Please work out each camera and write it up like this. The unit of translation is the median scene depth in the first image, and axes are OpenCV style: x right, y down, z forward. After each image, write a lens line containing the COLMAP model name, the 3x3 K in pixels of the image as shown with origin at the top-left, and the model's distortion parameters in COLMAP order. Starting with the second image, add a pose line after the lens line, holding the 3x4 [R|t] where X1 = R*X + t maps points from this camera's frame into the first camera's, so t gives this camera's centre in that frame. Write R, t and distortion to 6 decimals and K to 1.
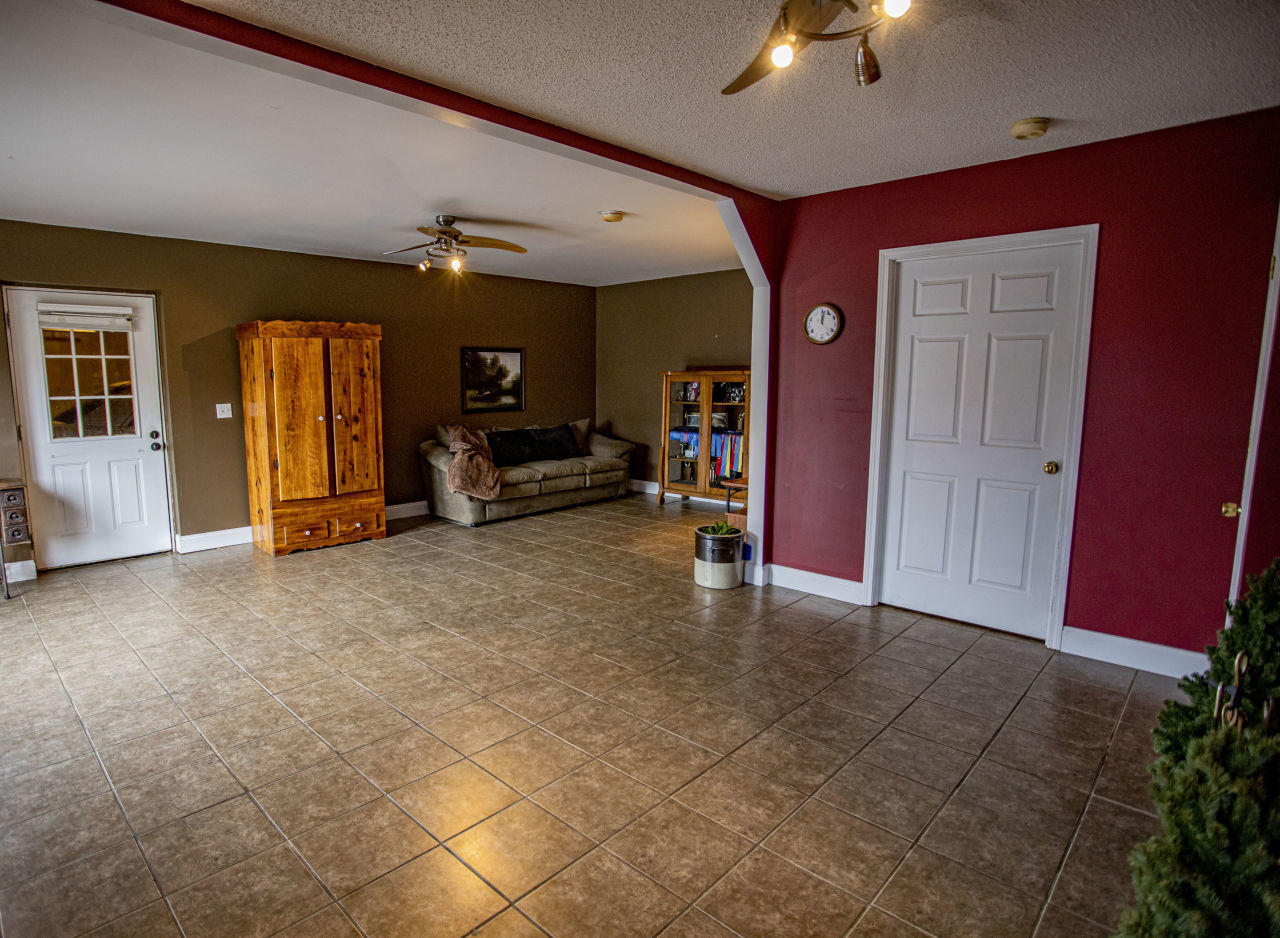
lens RADIAL K [[750.6, 0, 638.2], [0, 750.6, 475.5], [0, 0, 1]] dist [-0.072108, 0.034005]
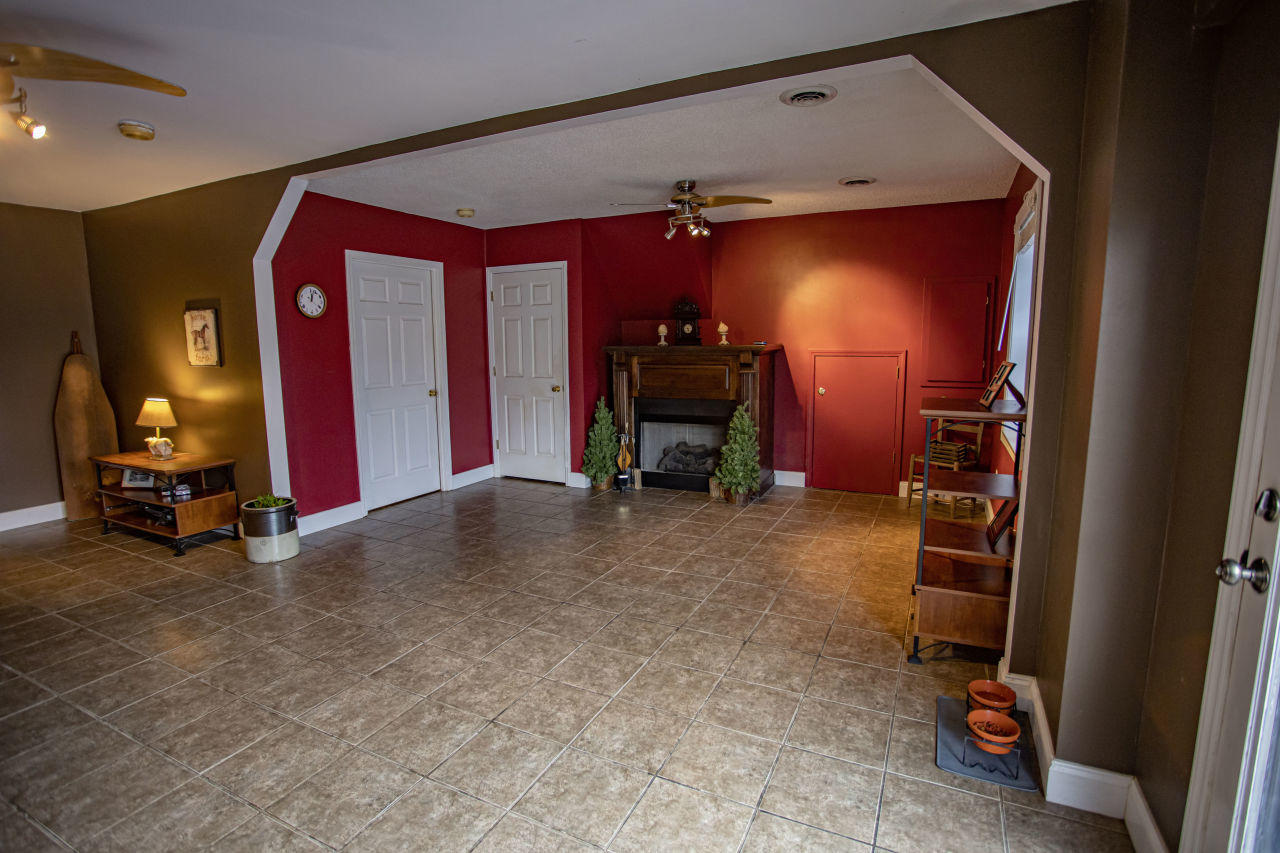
lens RADIAL K [[623.6, 0, 640.0], [0, 623.6, 426.5], [0, 0, 1]] dist [-0.051368, 0.001732]
pose [[-0.333490, -0.124494, 0.934497, -0.953392], [0.135042, 0.974712, 0.178044, -0.122367], [-0.933031, 0.185572, -0.308245, 0.932092]]
